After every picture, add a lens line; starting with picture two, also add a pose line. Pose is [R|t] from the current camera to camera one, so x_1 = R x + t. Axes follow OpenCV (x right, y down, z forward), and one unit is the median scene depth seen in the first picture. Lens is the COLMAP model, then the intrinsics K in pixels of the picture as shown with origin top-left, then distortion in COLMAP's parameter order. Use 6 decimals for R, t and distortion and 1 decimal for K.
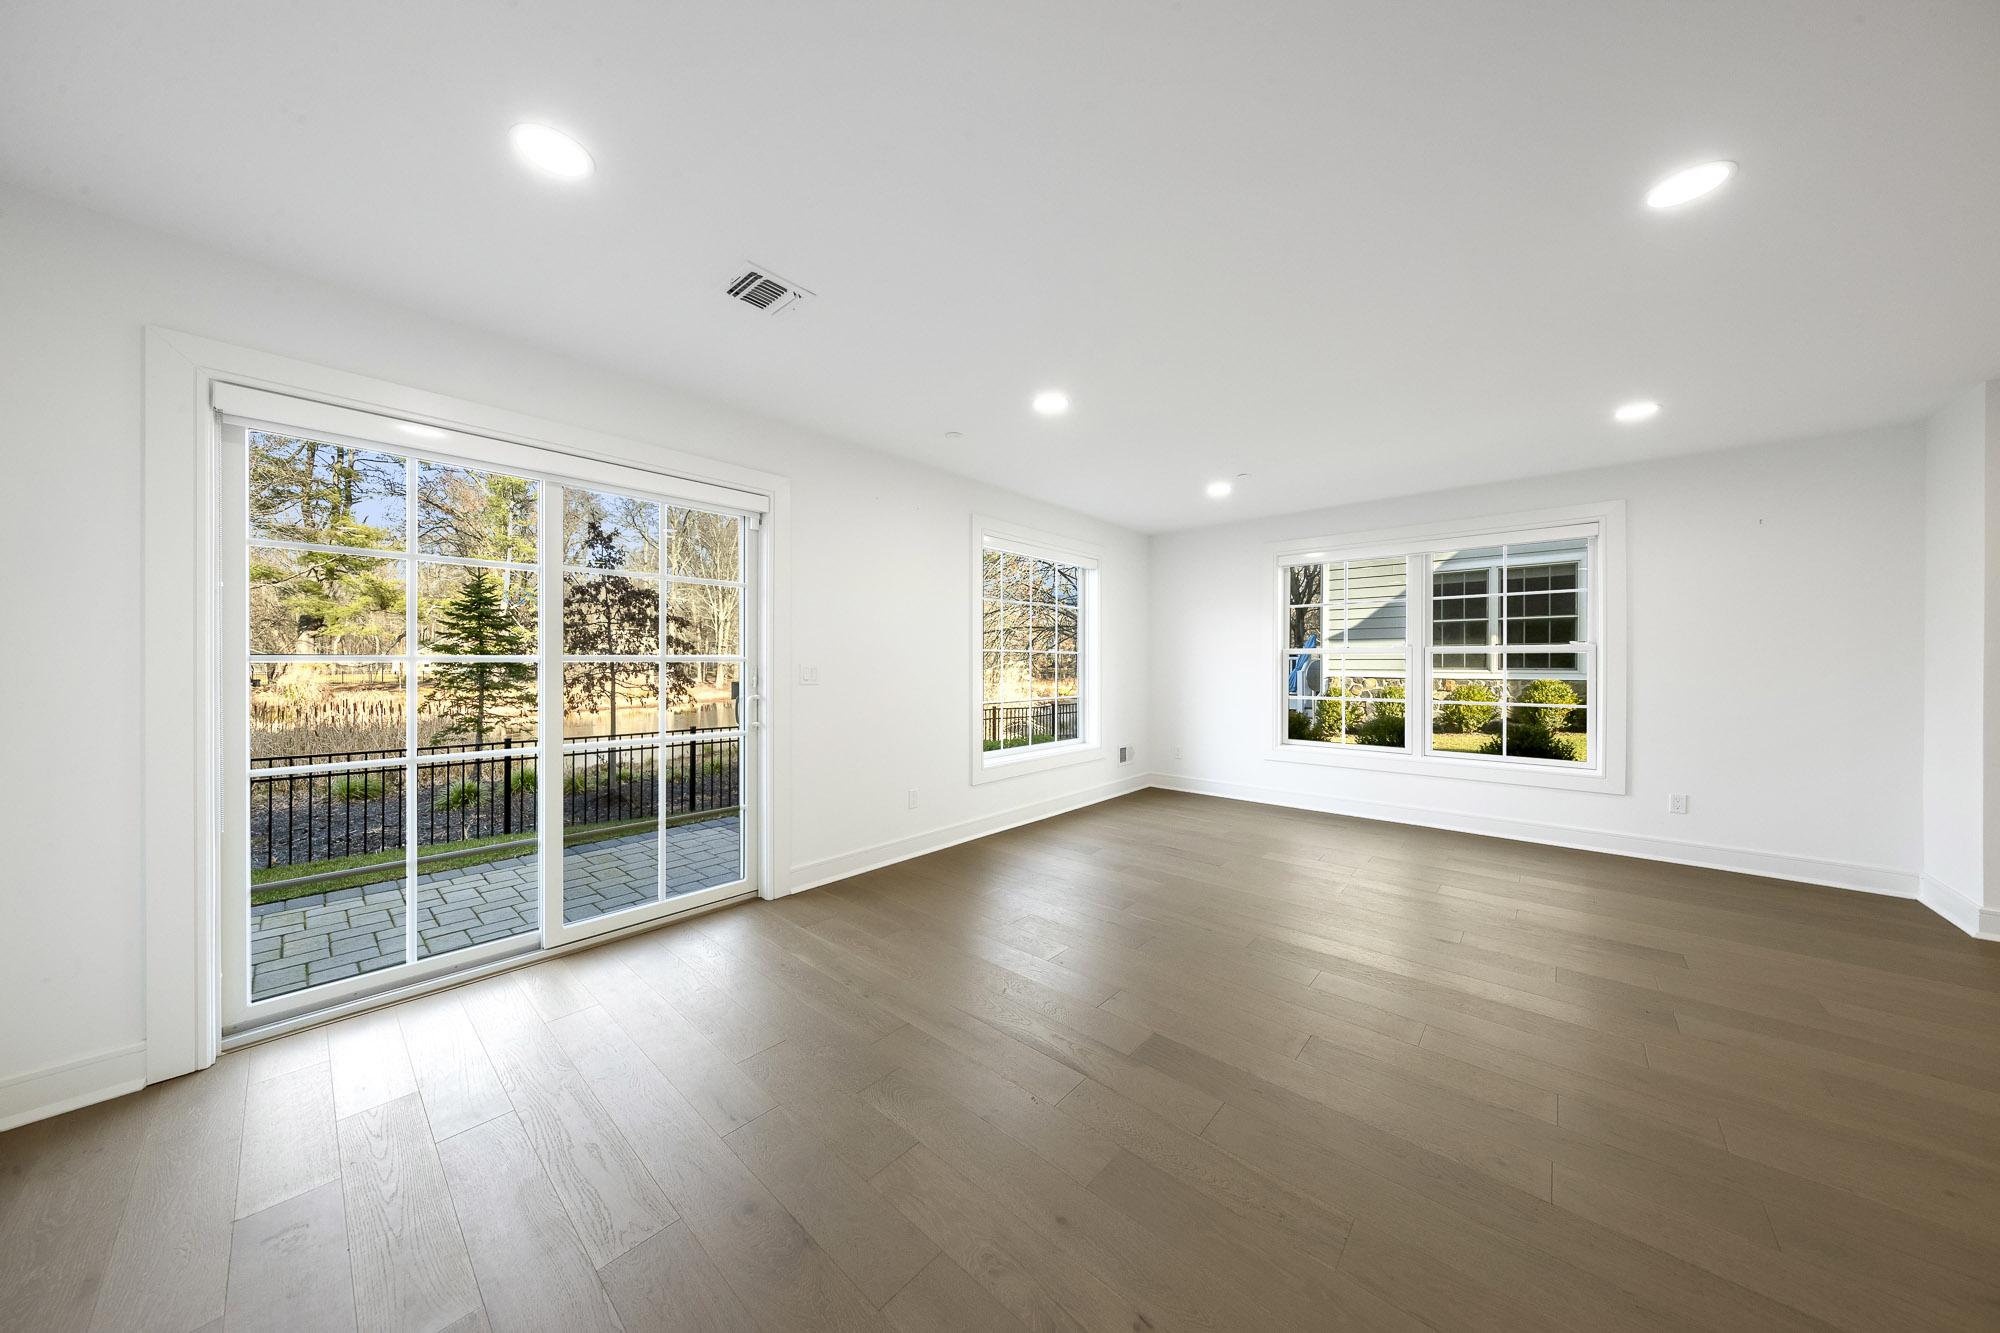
lens RADIAL K [[629.1, 0, 994.4], [0, 629.1, 668.1], [0, 0, 1]] dist [0.001313, -0.001241]
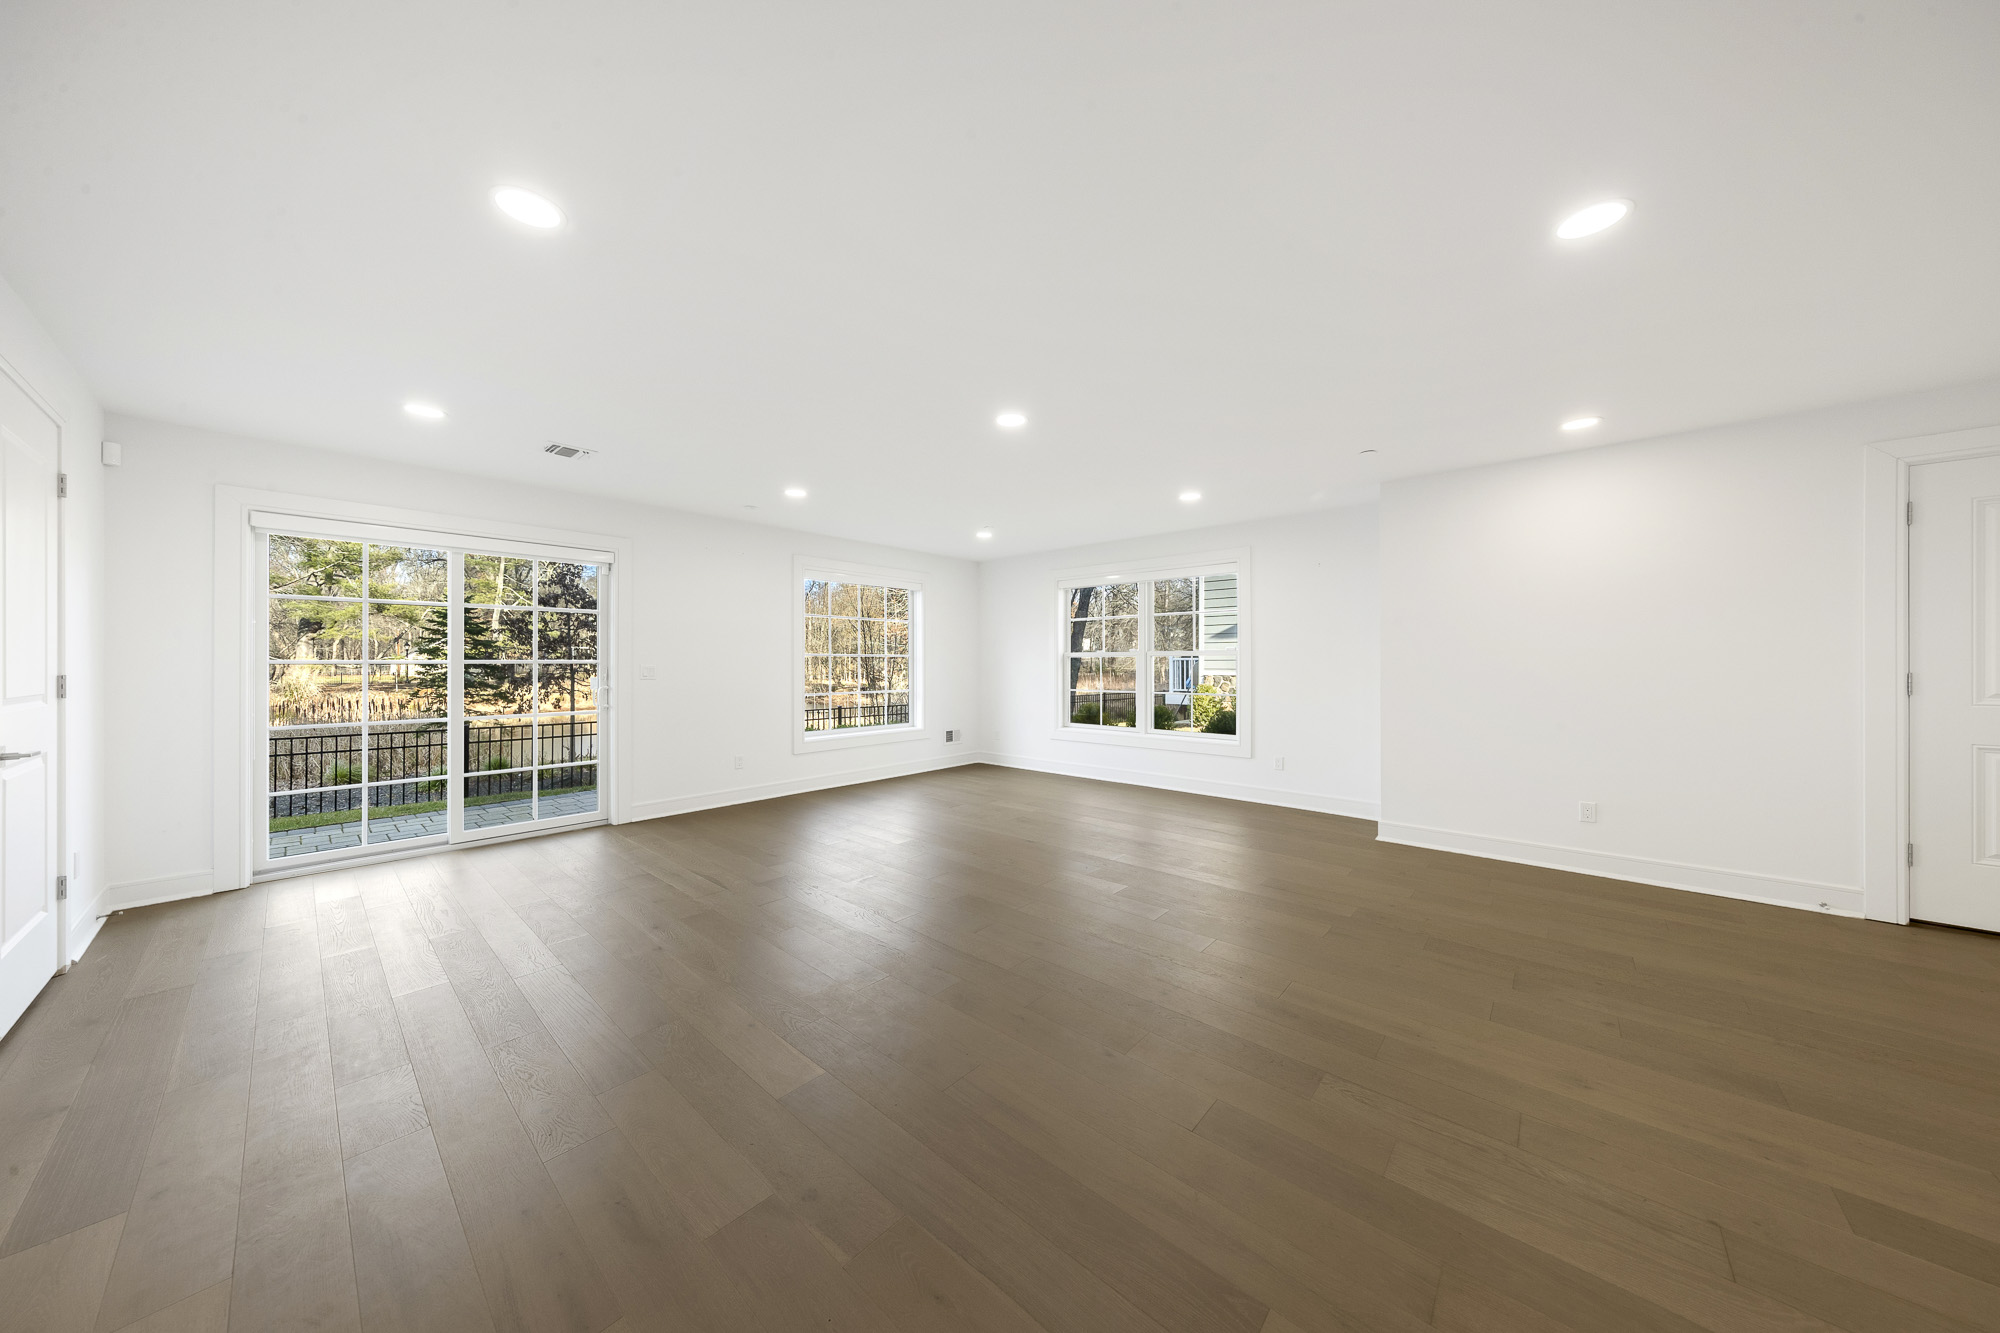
lens RADIAL K [[629.1, 0, 999.8], [0, 629.1, 665.2], [0, 0, 1]] dist [0.001313, -0.001241]
pose [[0.999991, -0.001375, 0.003967, 0.197427], [0.001395, 0.999986, -0.005035, 0.000822], [-0.003960, 0.005041, 0.999979, -0.177774]]
